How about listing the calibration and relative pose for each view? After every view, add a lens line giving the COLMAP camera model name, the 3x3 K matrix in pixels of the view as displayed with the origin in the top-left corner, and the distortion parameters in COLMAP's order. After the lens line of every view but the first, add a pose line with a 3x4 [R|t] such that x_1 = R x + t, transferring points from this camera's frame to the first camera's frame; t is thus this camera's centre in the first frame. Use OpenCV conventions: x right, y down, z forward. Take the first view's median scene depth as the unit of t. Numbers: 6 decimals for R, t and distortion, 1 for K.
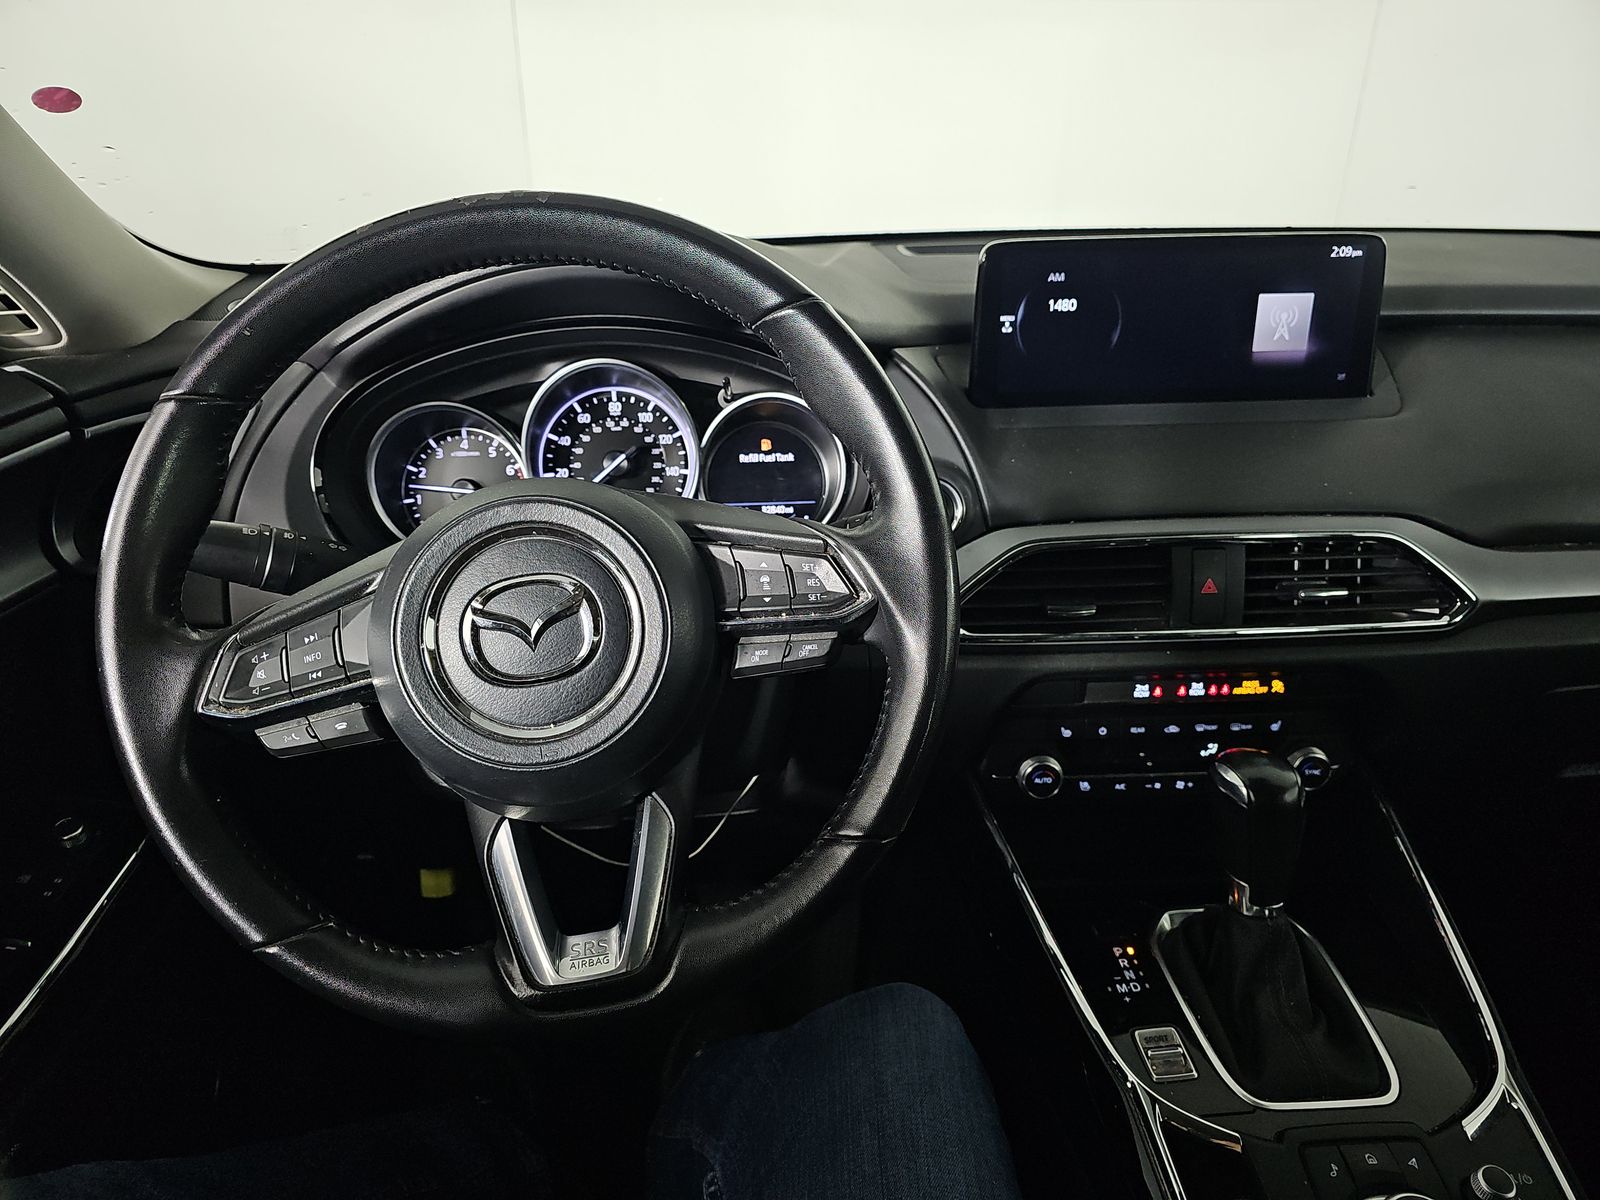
lens RADIAL K [[1035.9, 0, 790.8], [0, 1035.9, 591.5], [0, 0, 1]] dist [0.025071, -0.026121]
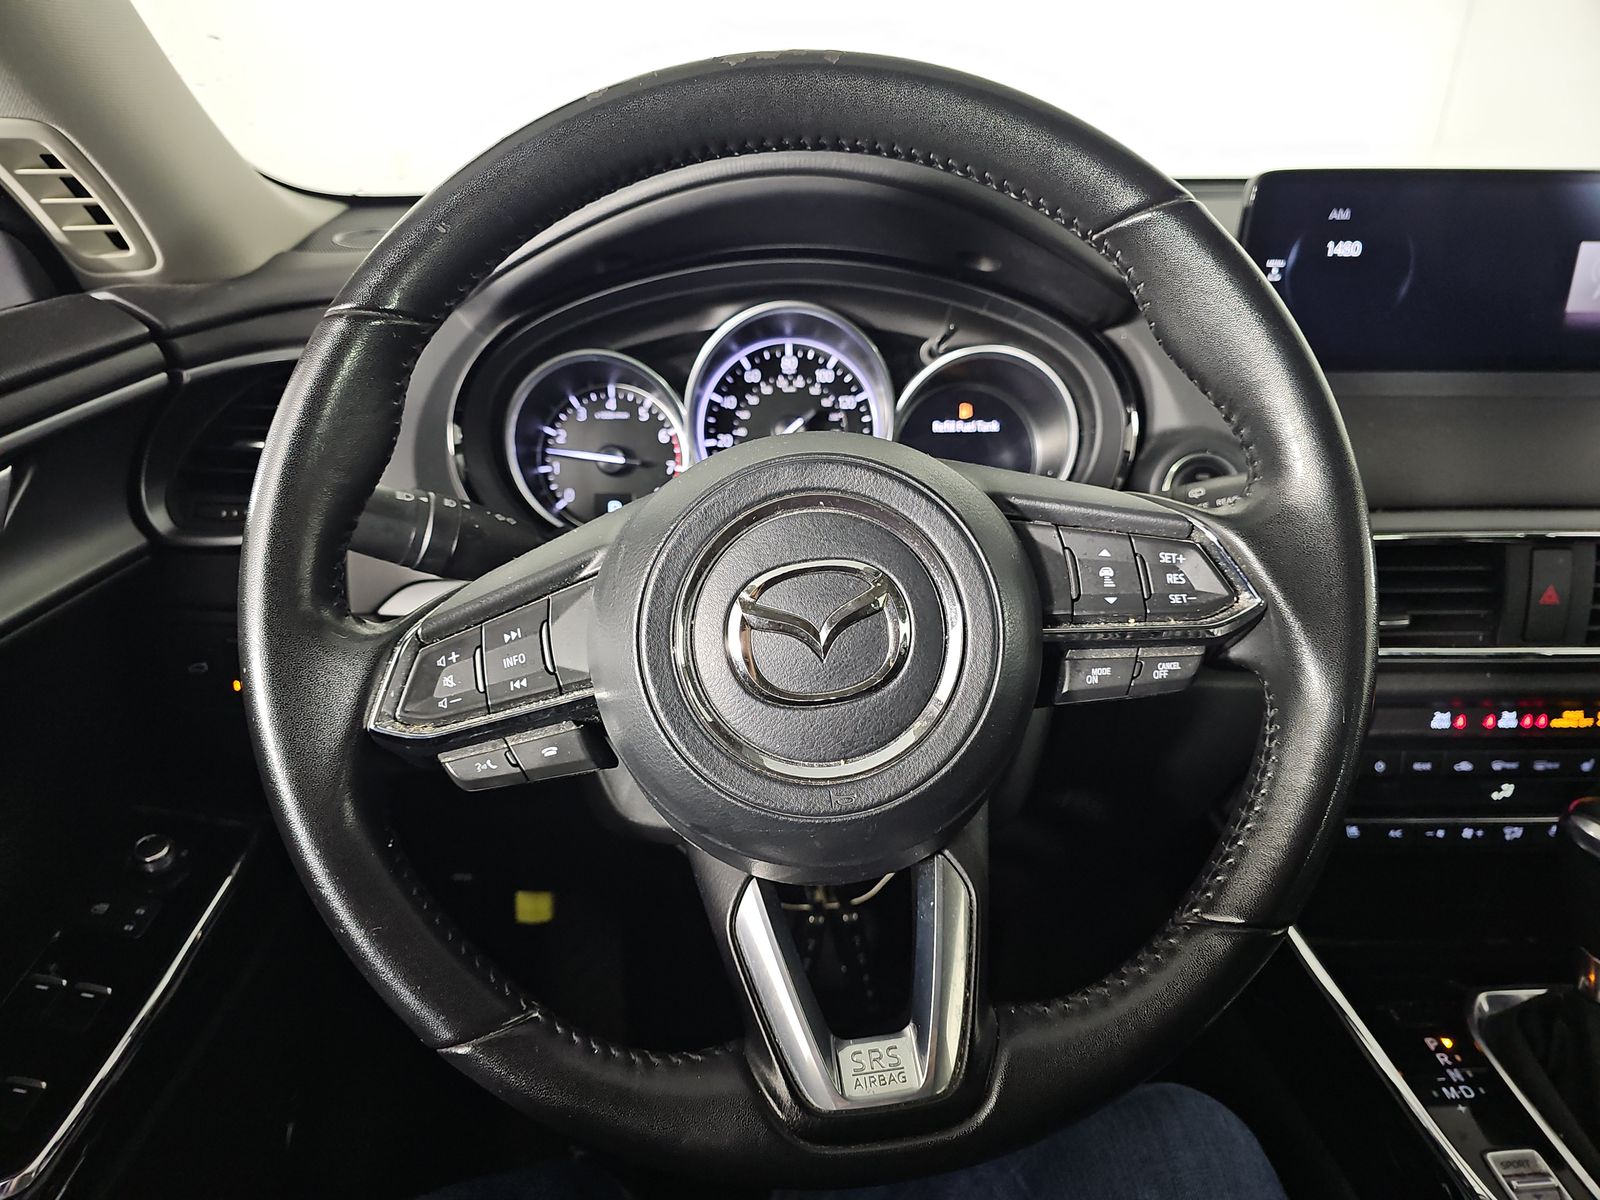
lens RADIAL K [[1035.9, 0, 769.6], [0, 1035.9, 589.0], [0, 0, 1]] dist [0.025071, -0.026121]
pose [[0.999435, 0.025632, -0.021729, -0.182810], [-0.025500, 0.999655, 0.006347, 0.000942], [0.021884, -0.005790, 0.999744, 0.173911]]
